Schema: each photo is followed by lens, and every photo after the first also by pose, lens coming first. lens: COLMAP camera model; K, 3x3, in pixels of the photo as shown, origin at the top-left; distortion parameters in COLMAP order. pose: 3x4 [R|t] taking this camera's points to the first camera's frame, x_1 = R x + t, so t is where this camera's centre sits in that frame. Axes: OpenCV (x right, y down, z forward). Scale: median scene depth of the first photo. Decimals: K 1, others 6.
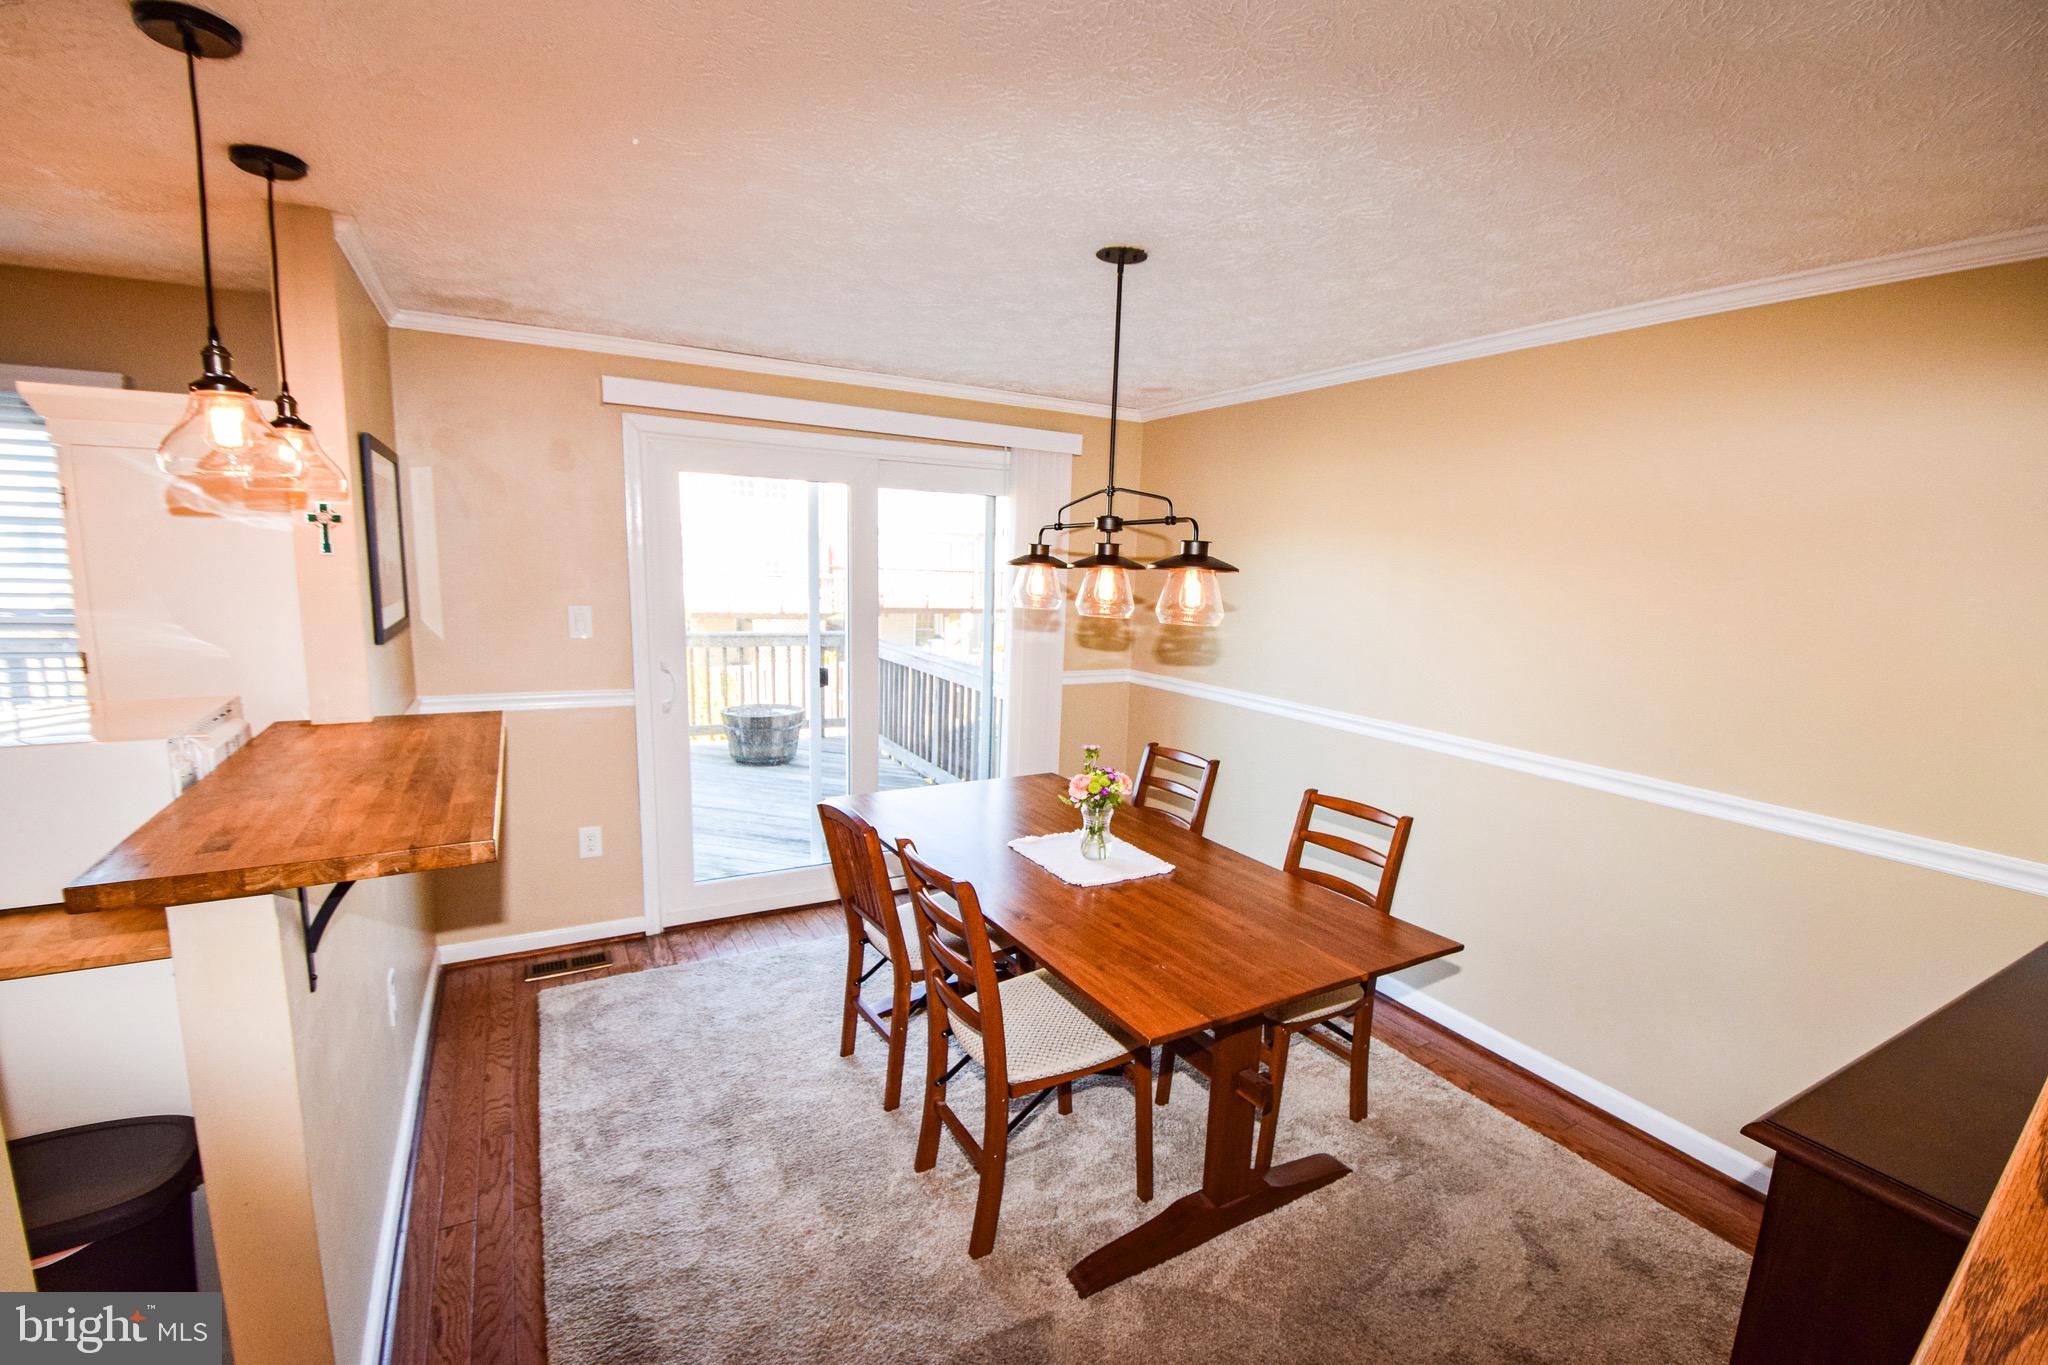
lens RADIAL K [[904.1, 0, 1050.5], [0, 904.1, 711.7], [0, 0, 1]] dist [0.015843, -0.023217]
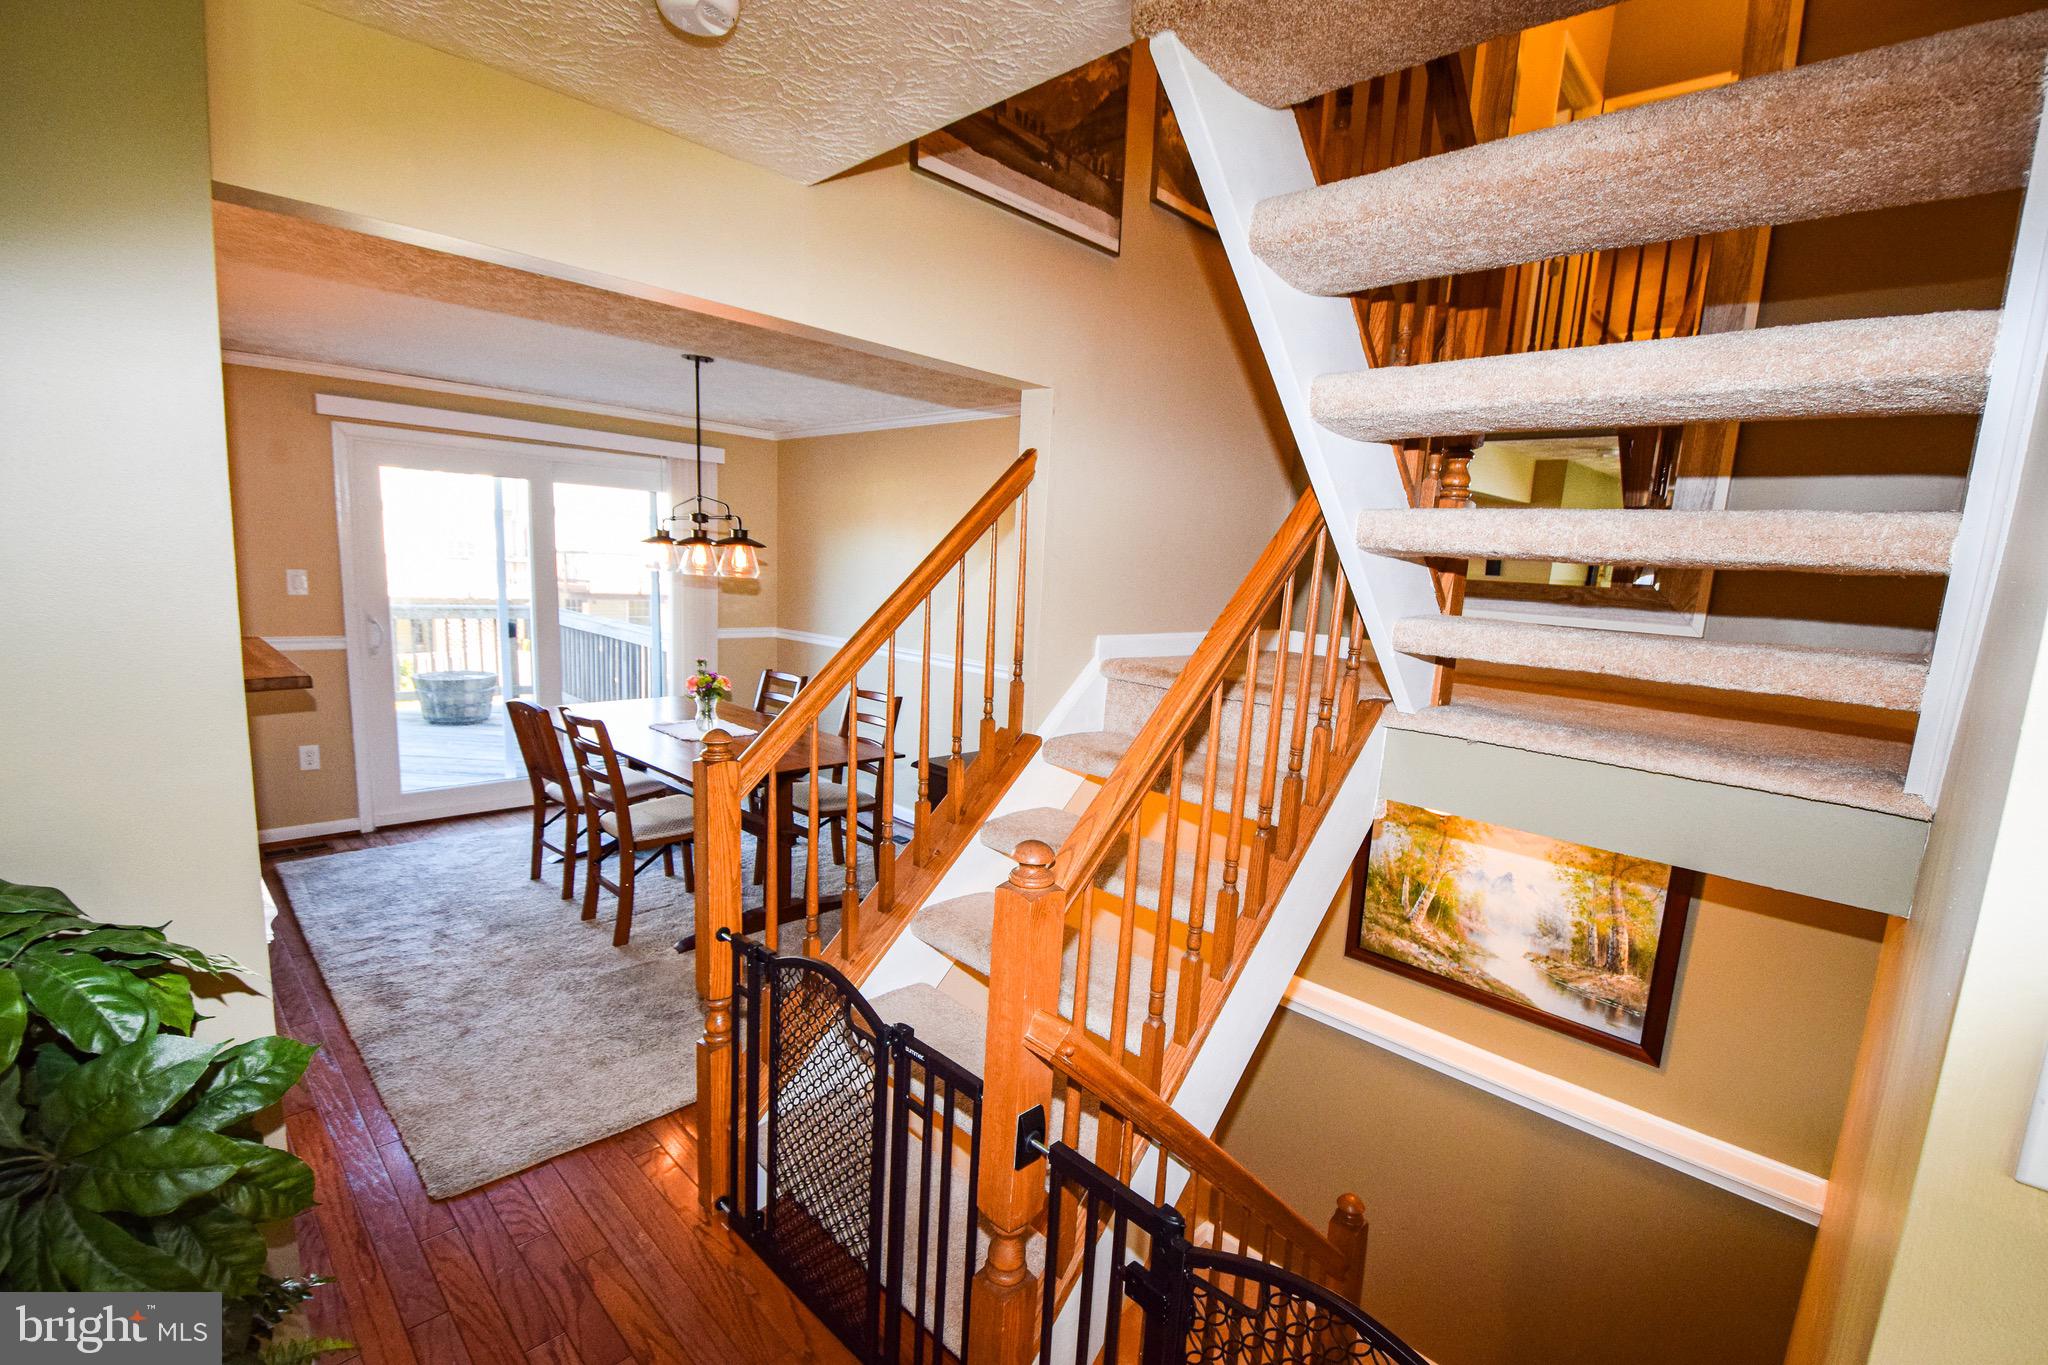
lens RADIAL K [[904.1, 0, 1050.5], [0, 904.1, 711.7], [0, 0, 1]] dist [0.015843, -0.023217]
pose [[0.960994, -0.029219, 0.275022, 0.159590], [0.026916, 0.999564, 0.012145, 0.104677], [-0.275257, -0.004268, 0.961361, -0.561336]]
